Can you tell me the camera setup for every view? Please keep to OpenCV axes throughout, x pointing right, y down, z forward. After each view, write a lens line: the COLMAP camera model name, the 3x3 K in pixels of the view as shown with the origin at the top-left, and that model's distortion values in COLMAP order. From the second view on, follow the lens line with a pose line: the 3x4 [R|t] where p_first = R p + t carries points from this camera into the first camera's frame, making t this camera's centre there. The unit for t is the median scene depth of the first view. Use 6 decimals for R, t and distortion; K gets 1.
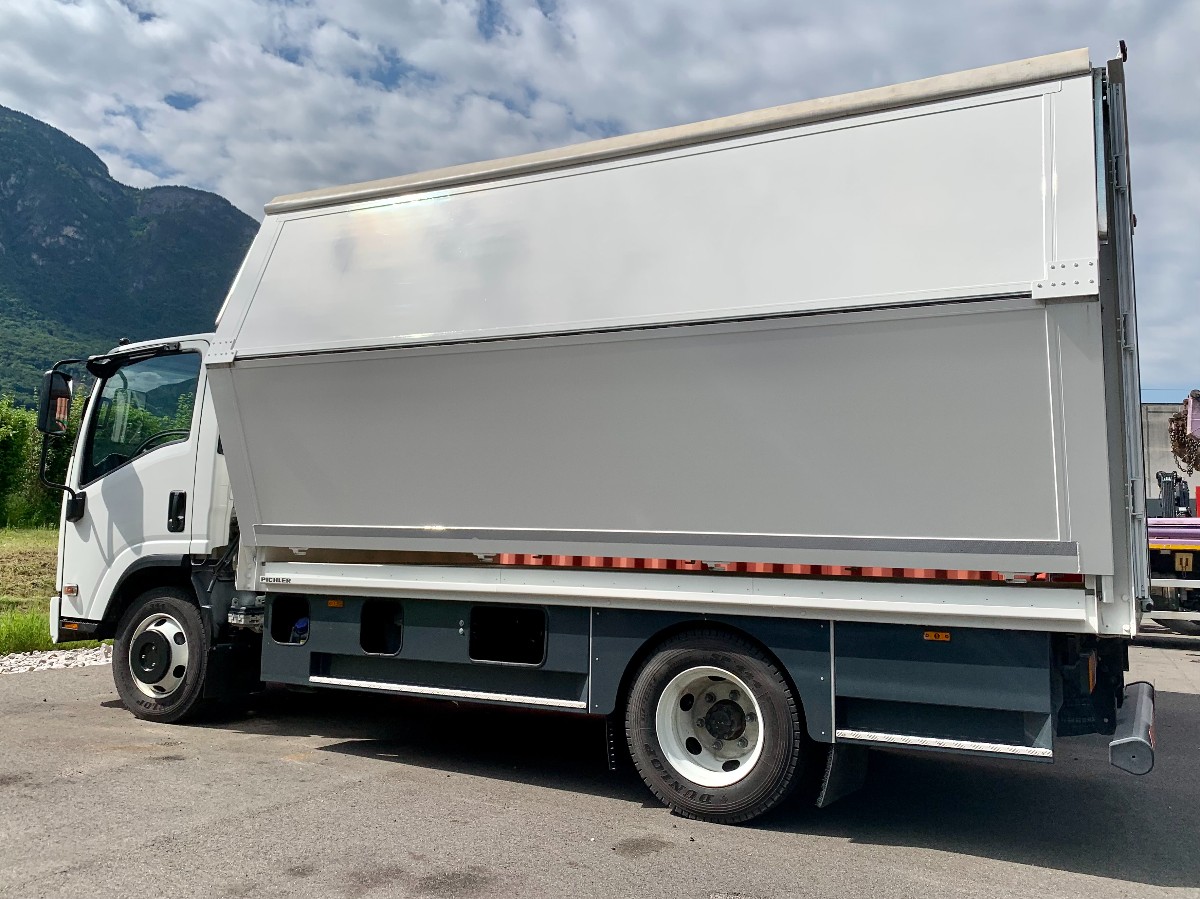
lens RADIAL K [[931.4, 0, 598.5], [0, 931.4, 414.3], [0, 0, 1]] dist [0.034777, -0.093862]
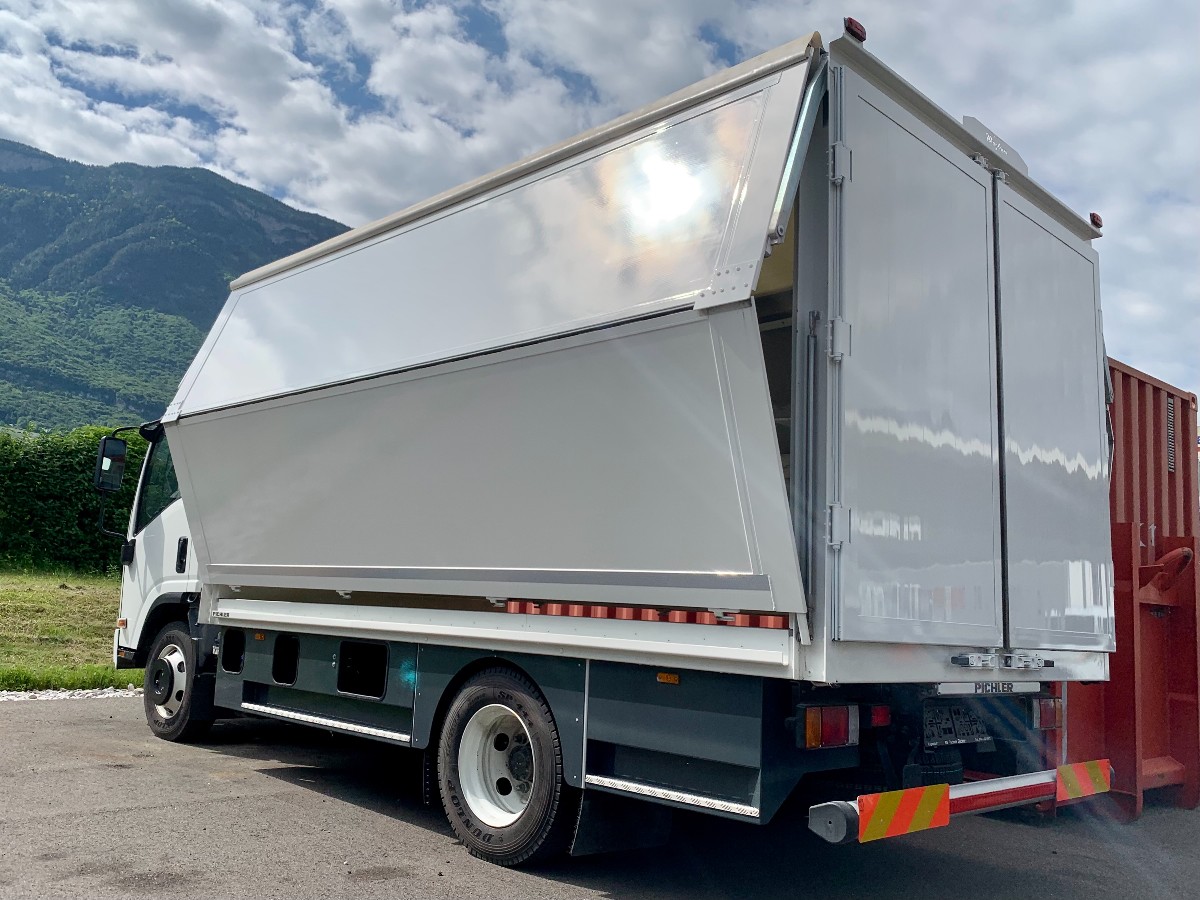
lens RADIAL K [[938.1, 0, 600.0], [0, 938.1, 450.0], [0, 0, 1]] dist [-0.001246, -0.004596]
pose [[0.954572, -0.028196, -0.296643, 0.490776], [0.017266, 0.999074, -0.039404, 0.038342], [0.297480, 0.032492, 0.954175, 0.067971]]
